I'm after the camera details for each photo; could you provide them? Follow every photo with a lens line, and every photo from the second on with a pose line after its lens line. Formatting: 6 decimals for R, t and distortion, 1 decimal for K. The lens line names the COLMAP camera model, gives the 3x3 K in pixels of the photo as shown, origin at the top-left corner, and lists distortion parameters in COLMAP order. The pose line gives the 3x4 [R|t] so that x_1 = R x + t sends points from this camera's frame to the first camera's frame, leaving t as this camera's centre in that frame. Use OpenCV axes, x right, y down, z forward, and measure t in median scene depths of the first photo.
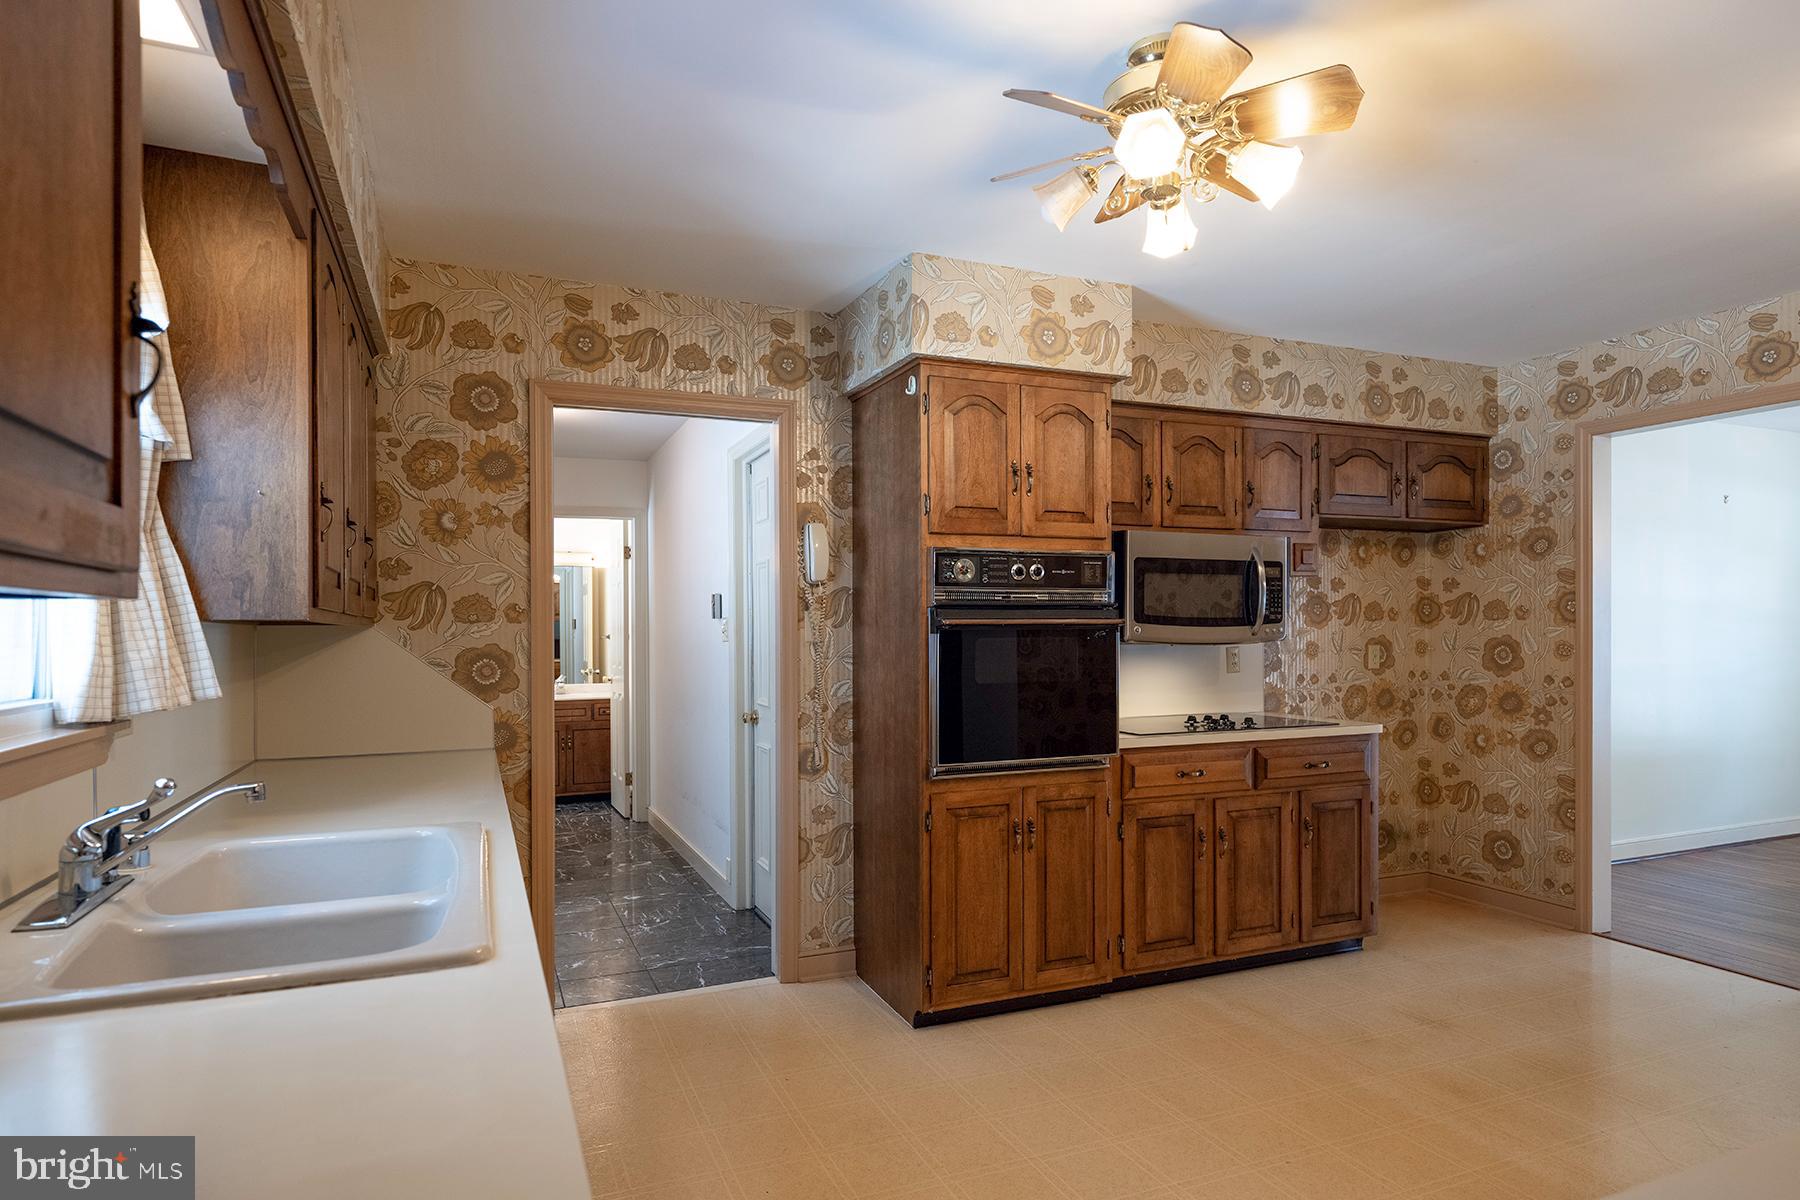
lens RADIAL K [[992.9, 0, 894.1], [0, 992.9, 639.7], [0, 0, 1]] dist [0.004615, -0.001063]
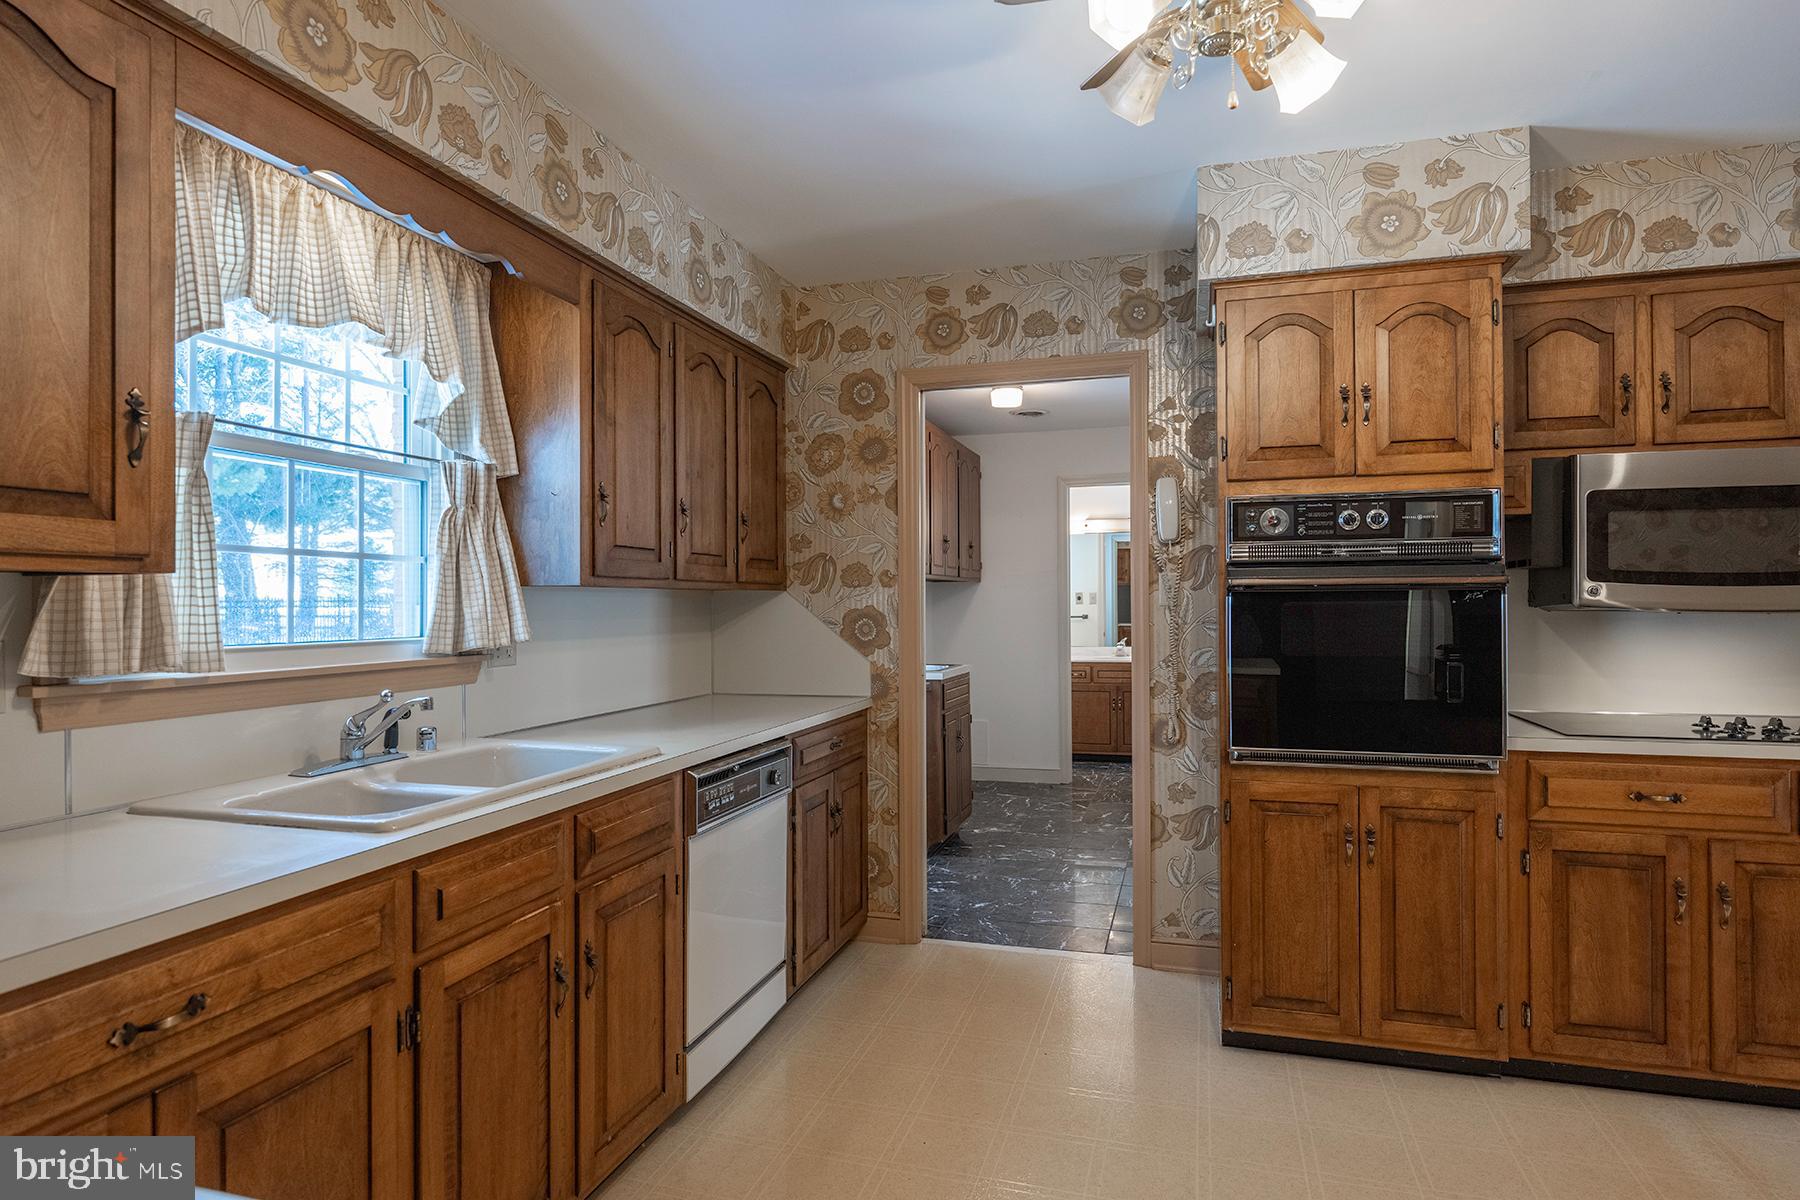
lens RADIAL K [[993.5, 0, 900.0], [0, 993.5, 600.0], [0, 0, 1]] dist [-0.003082, -0.002422]
pose [[0.773251, 0.000996, -0.634099, 0.345090], [-0.004253, 0.999984, -0.003616, 0.001661], [0.634085, 0.005493, 0.773243, 0.133994]]
